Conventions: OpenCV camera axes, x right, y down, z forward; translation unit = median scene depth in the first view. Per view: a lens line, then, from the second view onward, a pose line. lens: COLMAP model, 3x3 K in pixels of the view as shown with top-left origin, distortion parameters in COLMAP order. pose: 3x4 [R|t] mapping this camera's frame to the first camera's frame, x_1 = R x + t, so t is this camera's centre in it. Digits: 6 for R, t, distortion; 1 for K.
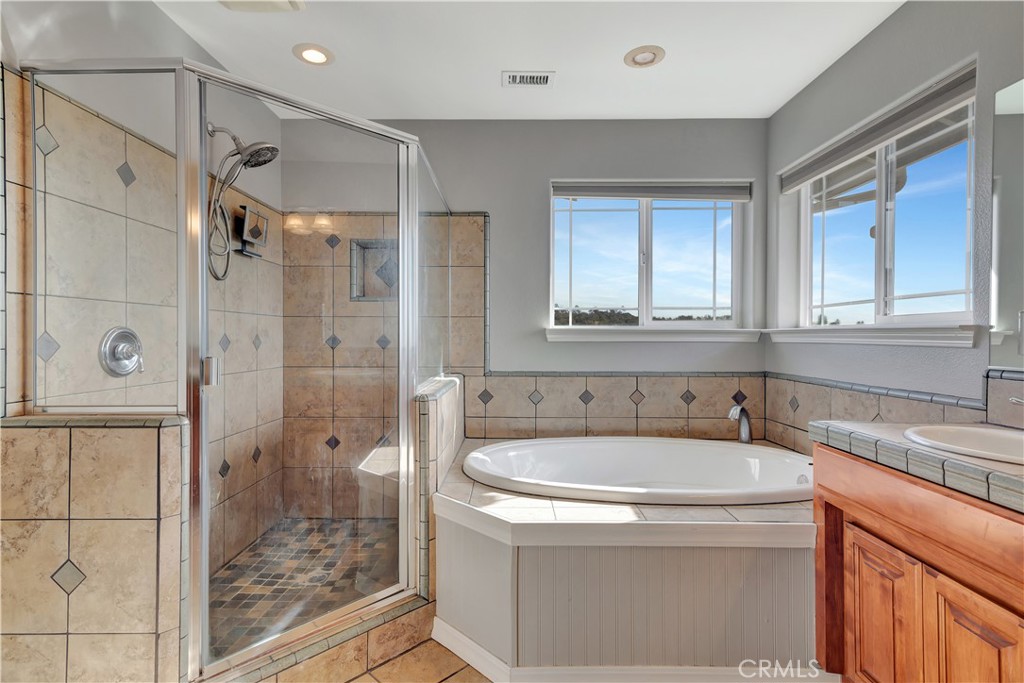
lens RADIAL K [[500.6, 0, 511.5], [0, 500.6, 337.8], [0, 0, 1]] dist [0.019019, 0.000342]
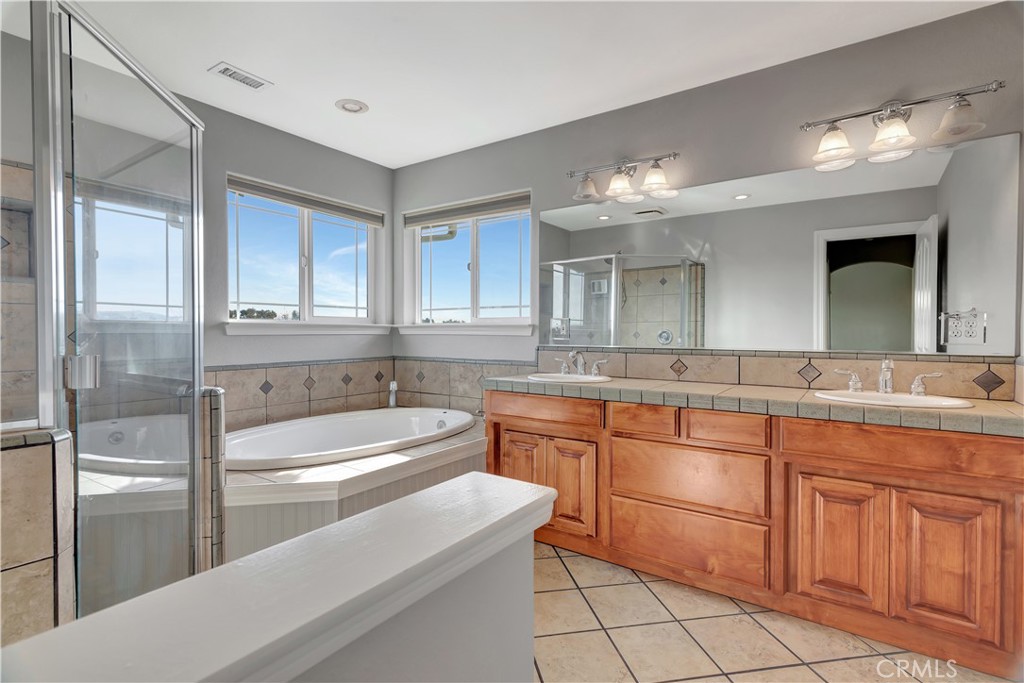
lens RADIAL K [[500.6, 0, 504.6], [0, 500.6, 339.6], [0, 0, 1]] dist [0.019019, 0.000342]
pose [[0.572814, -0.015875, 0.819531, -0.467368], [0.003210, 0.999848, 0.017125, 0.000366], [-0.819679, -0.007179, 0.572778, -0.025077]]
